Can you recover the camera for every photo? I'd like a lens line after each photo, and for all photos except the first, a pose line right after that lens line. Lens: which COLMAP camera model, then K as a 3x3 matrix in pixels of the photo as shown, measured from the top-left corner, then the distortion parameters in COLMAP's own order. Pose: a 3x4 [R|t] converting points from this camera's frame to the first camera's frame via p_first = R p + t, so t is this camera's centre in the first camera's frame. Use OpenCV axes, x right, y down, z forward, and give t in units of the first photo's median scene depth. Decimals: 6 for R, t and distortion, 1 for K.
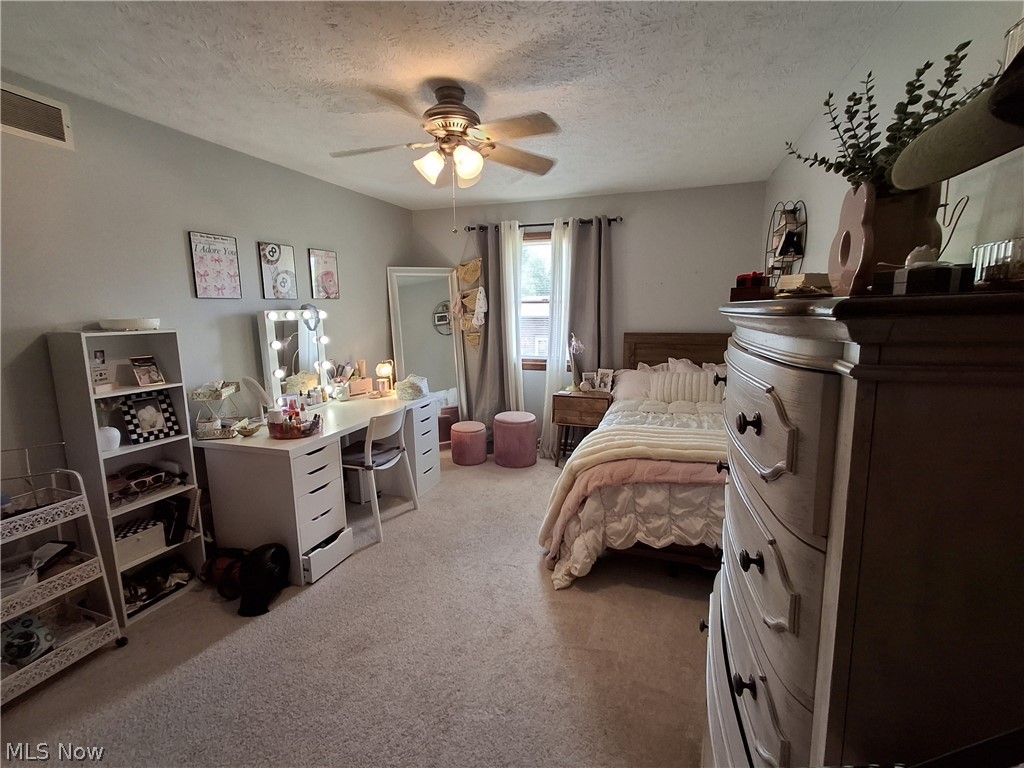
lens RADIAL K [[465.6, 0, 511.2], [0, 465.6, 383.0], [0, 0, 1]] dist [-0.000772, 0.003303]
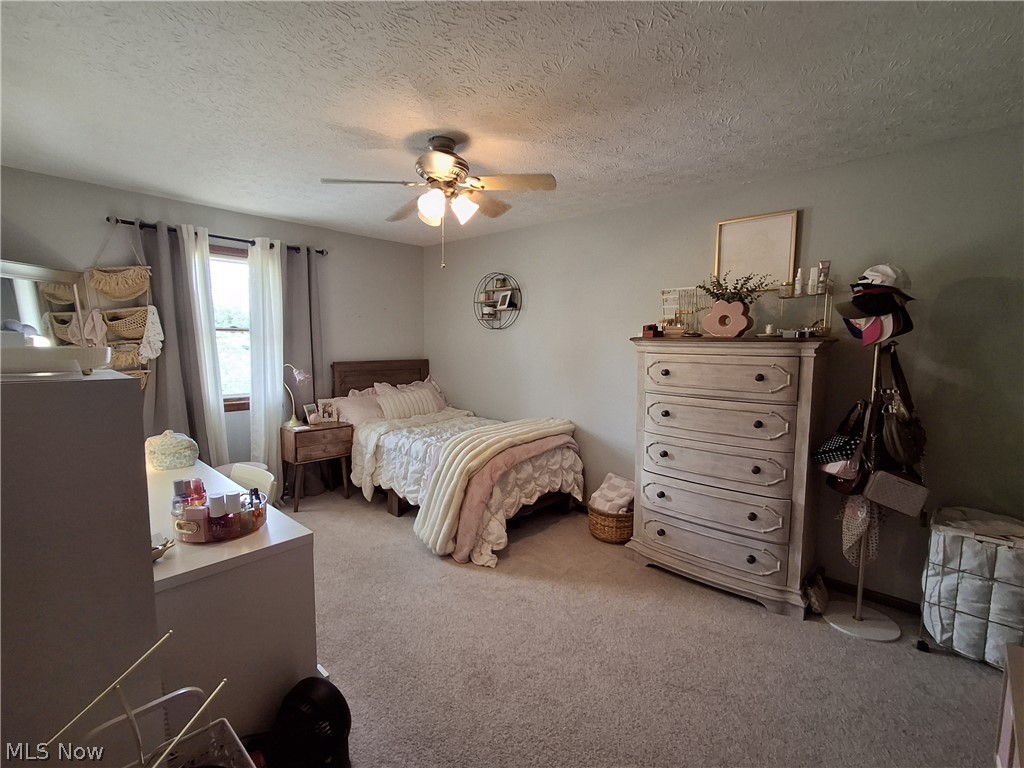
lens RADIAL K [[465.6, 0, 510.7], [0, 465.6, 385.7], [0, 0, 1]] dist [-0.000772, 0.003303]
pose [[0.408029, -0.078176, 0.909616, -0.551017], [0.133302, 0.990751, 0.025353, -0.030906], [-0.903185, 0.110909, 0.414676, 0.230922]]
